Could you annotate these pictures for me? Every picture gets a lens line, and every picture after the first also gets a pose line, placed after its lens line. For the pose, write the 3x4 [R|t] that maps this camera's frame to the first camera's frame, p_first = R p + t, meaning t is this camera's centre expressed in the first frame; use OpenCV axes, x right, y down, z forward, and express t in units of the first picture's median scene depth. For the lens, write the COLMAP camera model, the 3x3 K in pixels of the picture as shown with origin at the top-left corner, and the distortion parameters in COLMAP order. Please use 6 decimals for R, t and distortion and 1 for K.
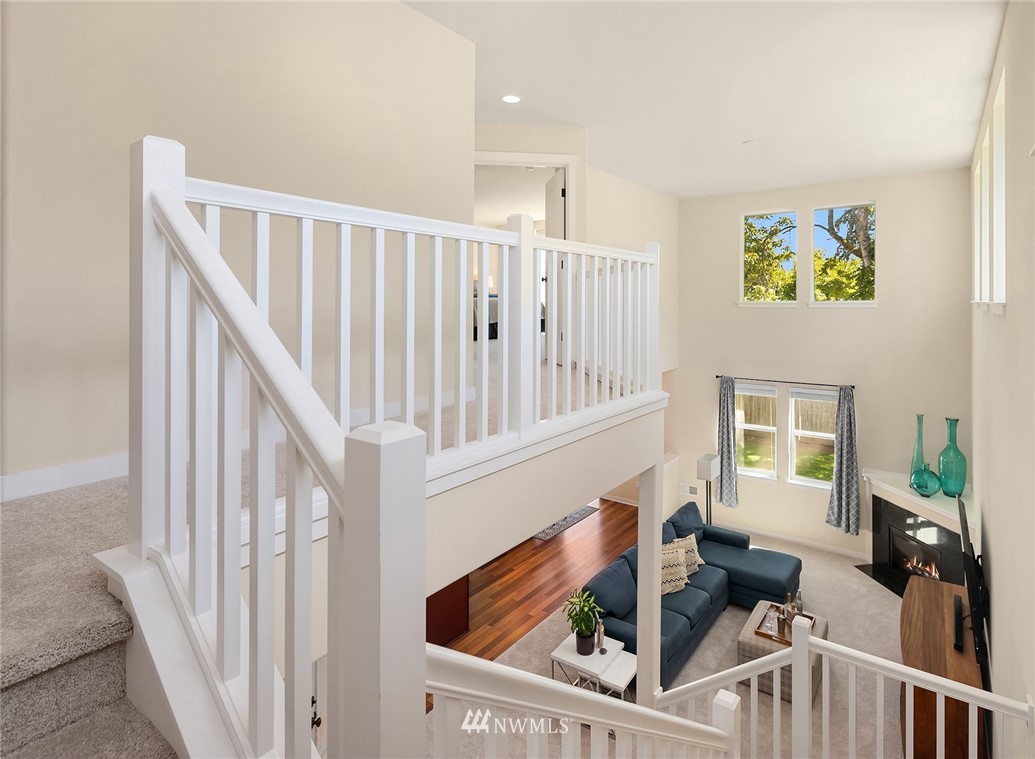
lens RADIAL K [[551.8, 0, 575.1], [0, 551.8, 299.8], [0, 0, 1]] dist [-0.000736, -0.001001]
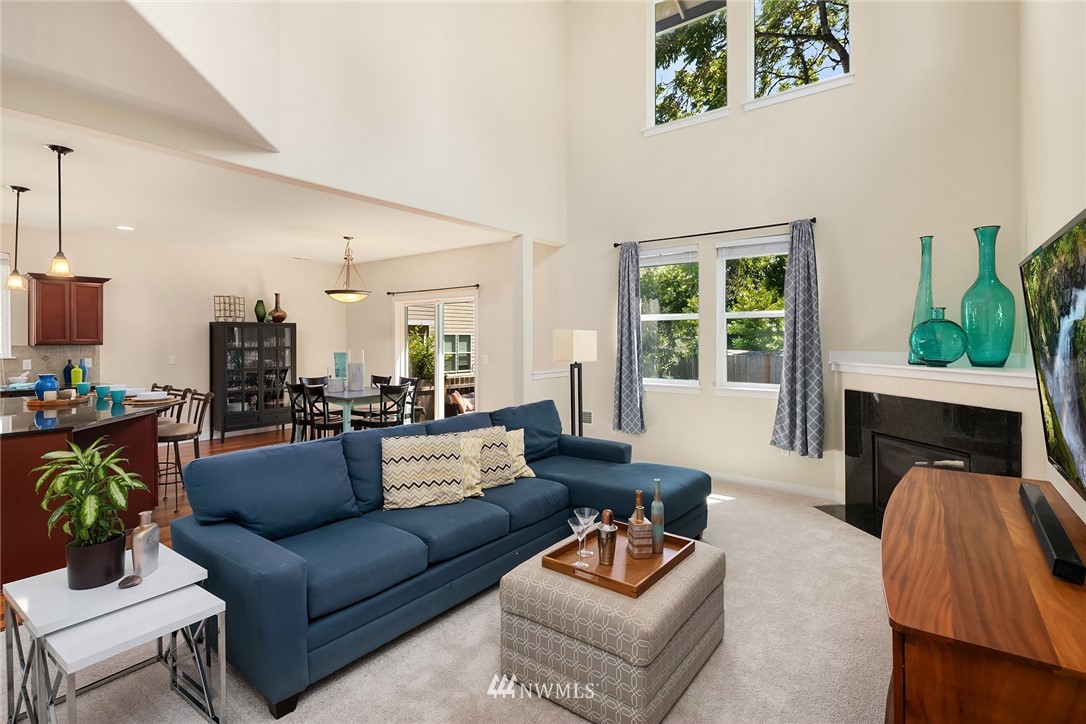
lens RADIAL K [[525.0, 0, 551.3], [0, 525.0, 337.7], [0, 0, 1]] dist [0.000107, -0.001637]
pose [[0.998629, -0.002943, -0.052256, 0.243447], [0.002877, 0.999995, -0.001342, 0.291781], [0.052260, 0.001190, 0.998633, 0.401169]]
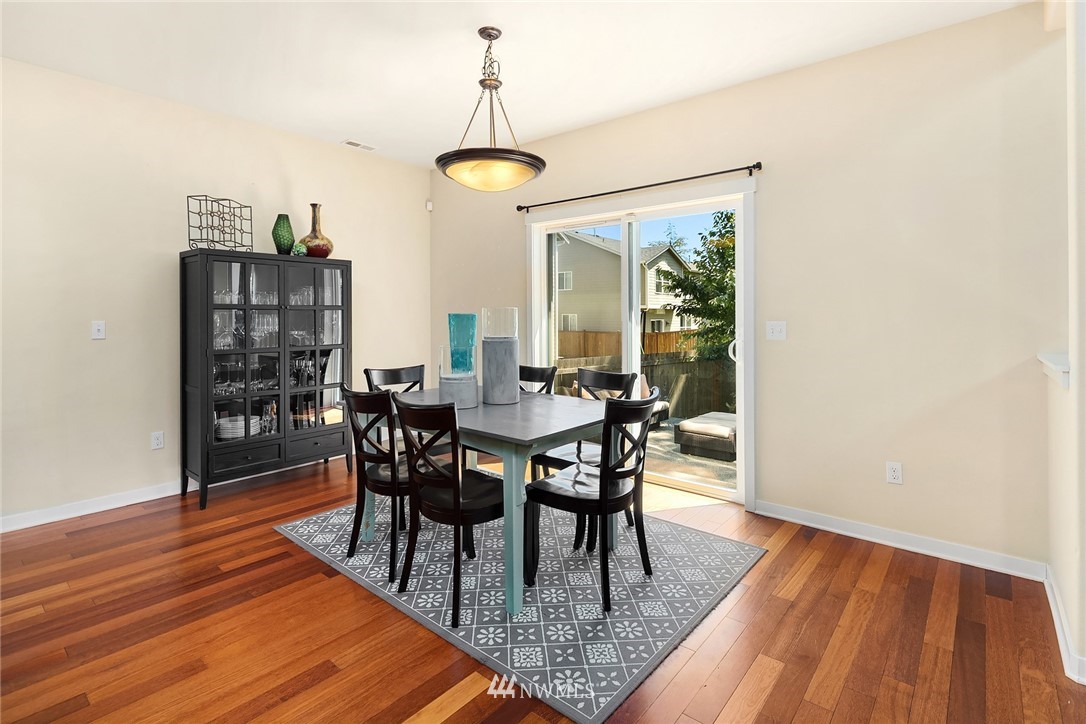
lens RADIAL K [[525.0, 0, 554.8], [0, 525.0, 313.7], [0, 0, 1]] dist [0.000107, -0.001637]
pose [[0.995820, 0.000774, -0.091329, -0.051505], [-0.000999, 0.999997, -0.002419, 0.315344], [0.091327, 0.002500, 0.995818, 0.884769]]
